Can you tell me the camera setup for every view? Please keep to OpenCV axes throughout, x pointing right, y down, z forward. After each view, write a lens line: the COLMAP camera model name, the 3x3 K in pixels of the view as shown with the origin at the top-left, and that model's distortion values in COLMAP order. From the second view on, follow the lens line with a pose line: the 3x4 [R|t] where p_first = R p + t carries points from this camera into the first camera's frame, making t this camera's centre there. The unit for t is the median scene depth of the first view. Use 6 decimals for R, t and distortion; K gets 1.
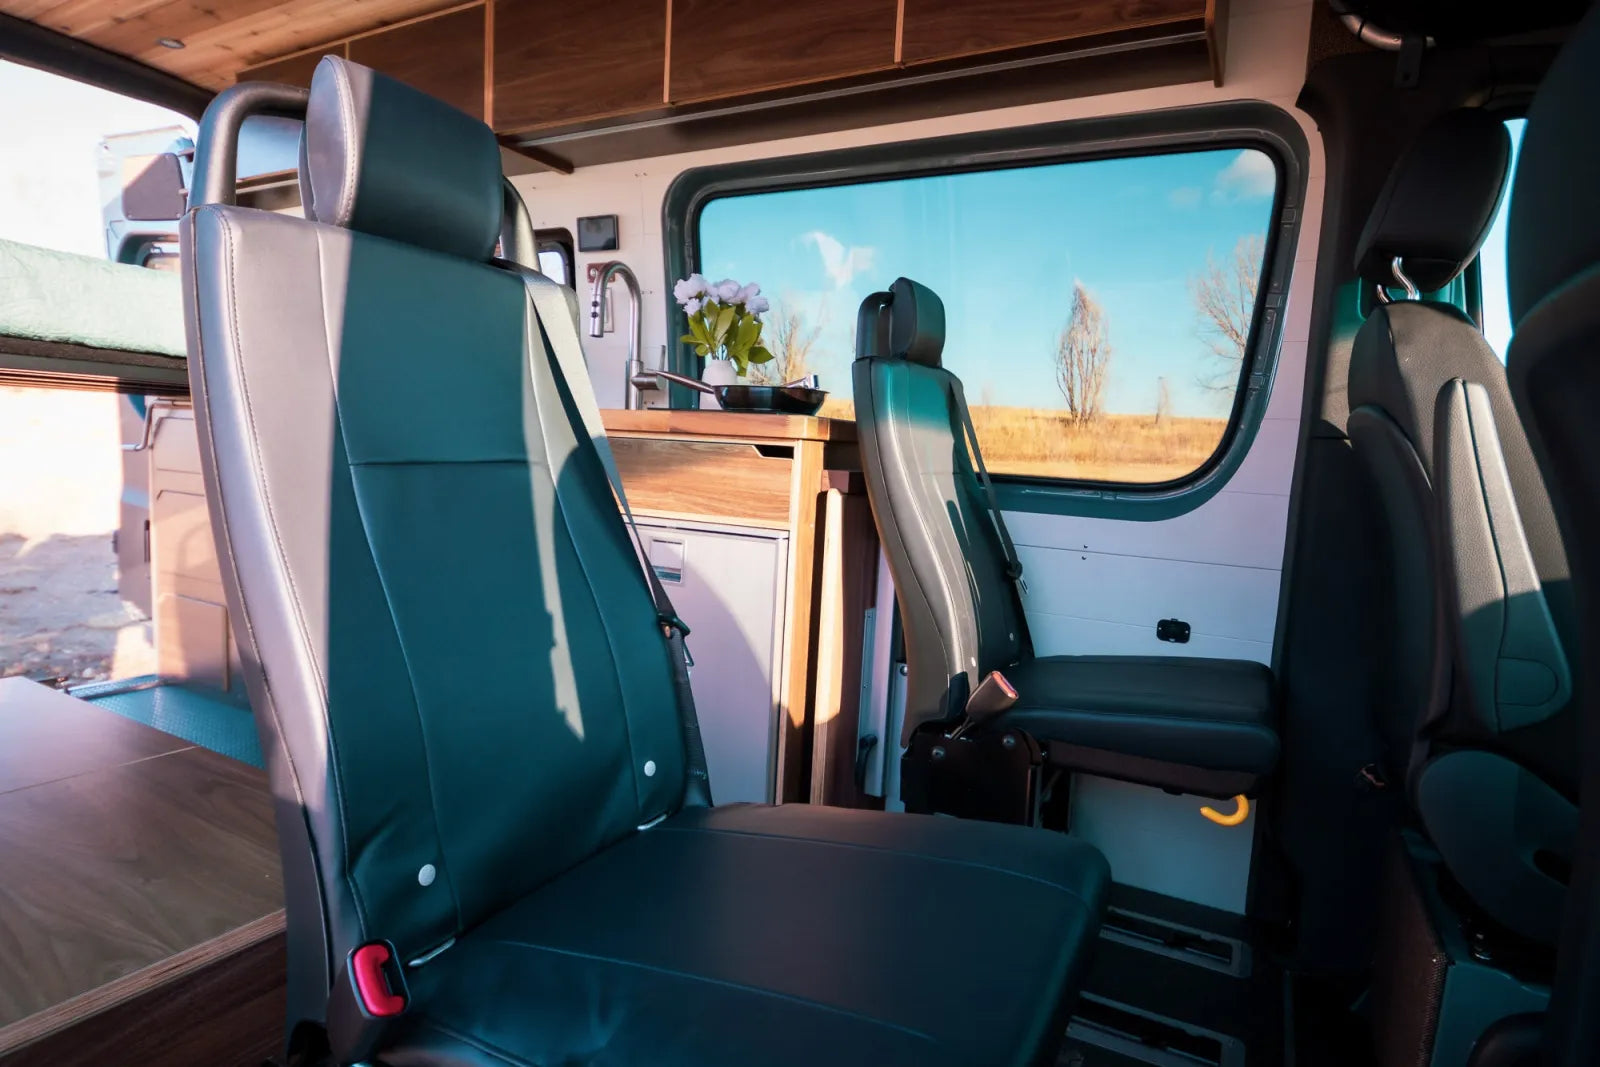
lens RADIAL K [[880.4, 0, 784.6], [0, 880.4, 544.5], [0, 0, 1]] dist [0.019112, -0.030180]
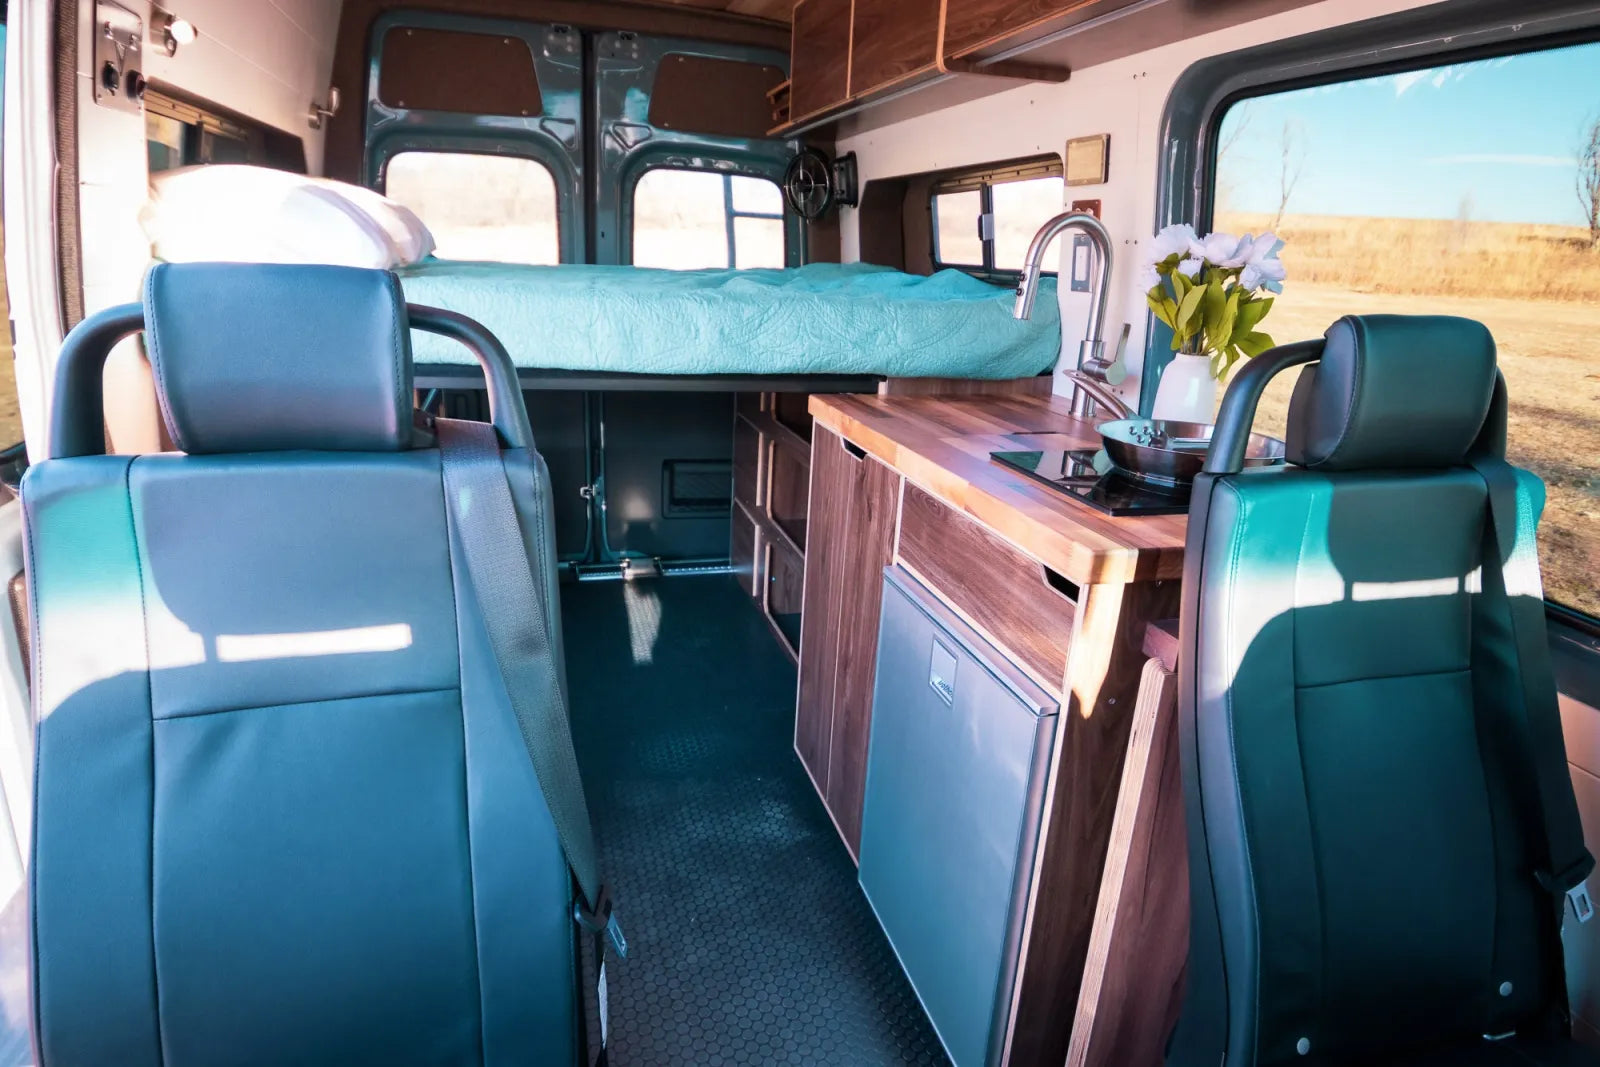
lens RADIAL K [[880.4, 0, 778.7], [0, 880.4, 545.3], [0, 0, 1]] dist [0.019112, -0.030180]
pose [[0.701089, 0.211944, -0.680848, 0.275883], [-0.091429, 0.973645, 0.208943, -0.244896], [0.707188, -0.084238, 0.701990, 0.378340]]
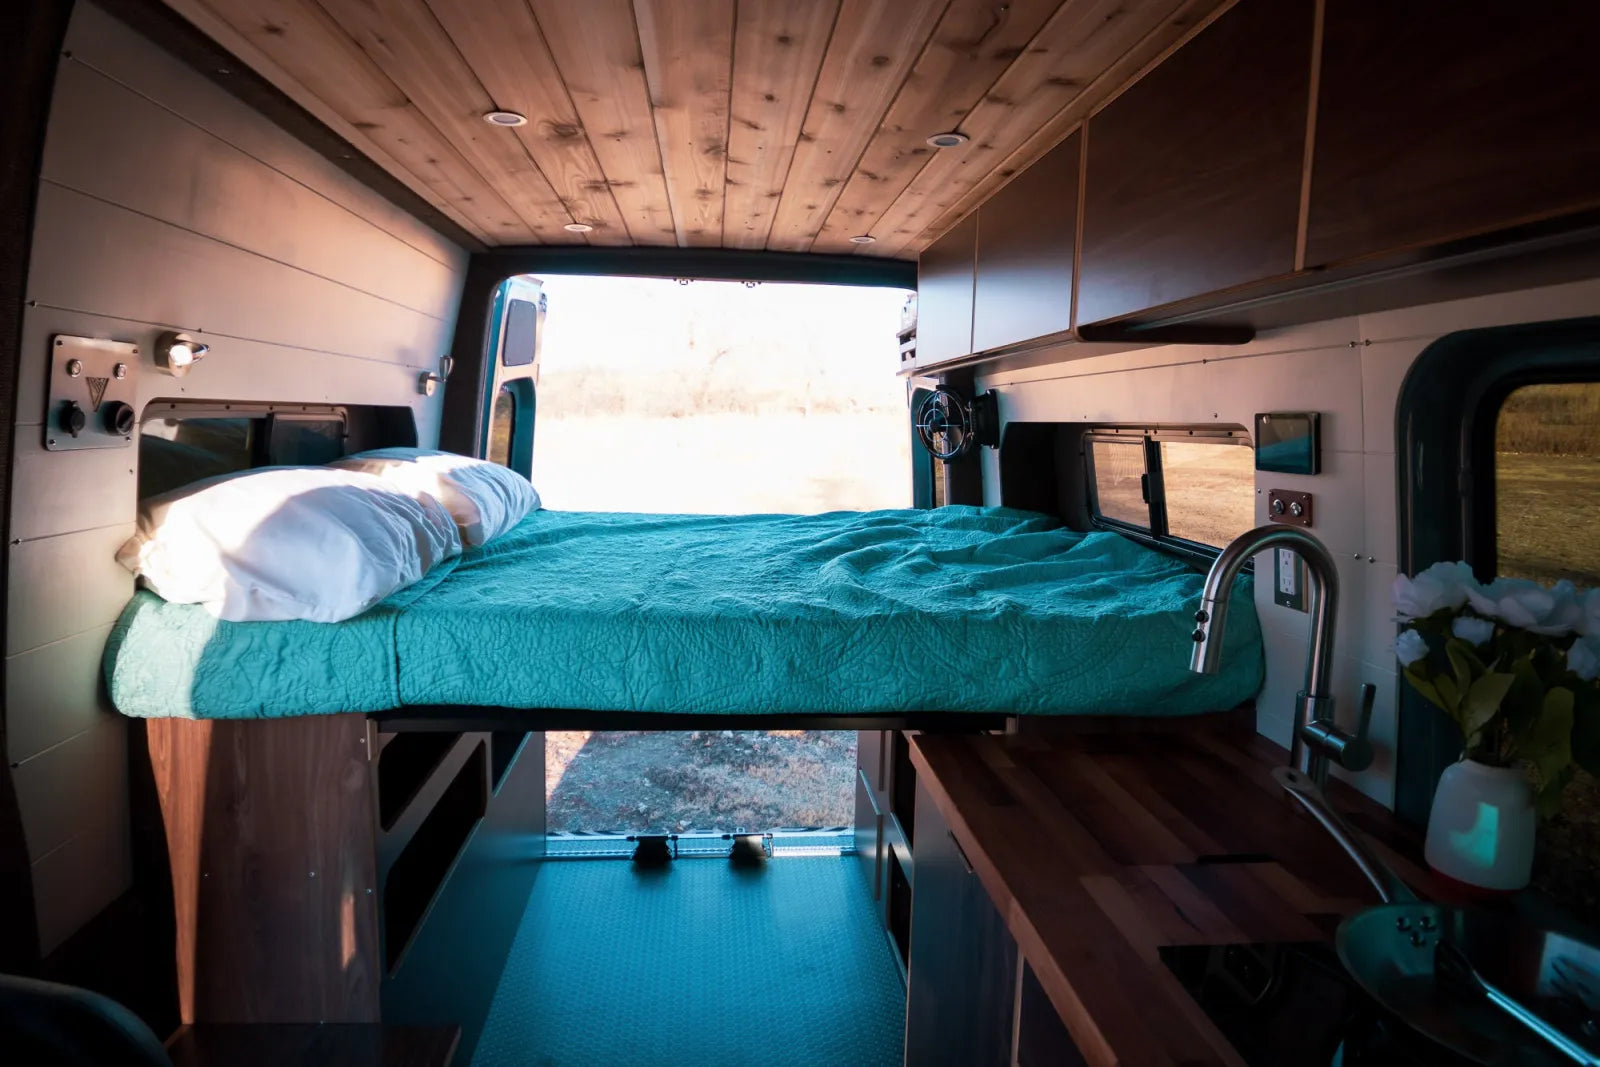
lens RADIAL K [[880.4, 0, 777.5], [0, 880.4, 541.6], [0, 0, 1]] dist [0.019112, -0.030180]
pose [[0.550461, 0.074945, -0.831490, 0.118957], [-0.087046, 0.995686, 0.032118, -0.411126], [0.830310, 0.054698, 0.554610, 0.626446]]
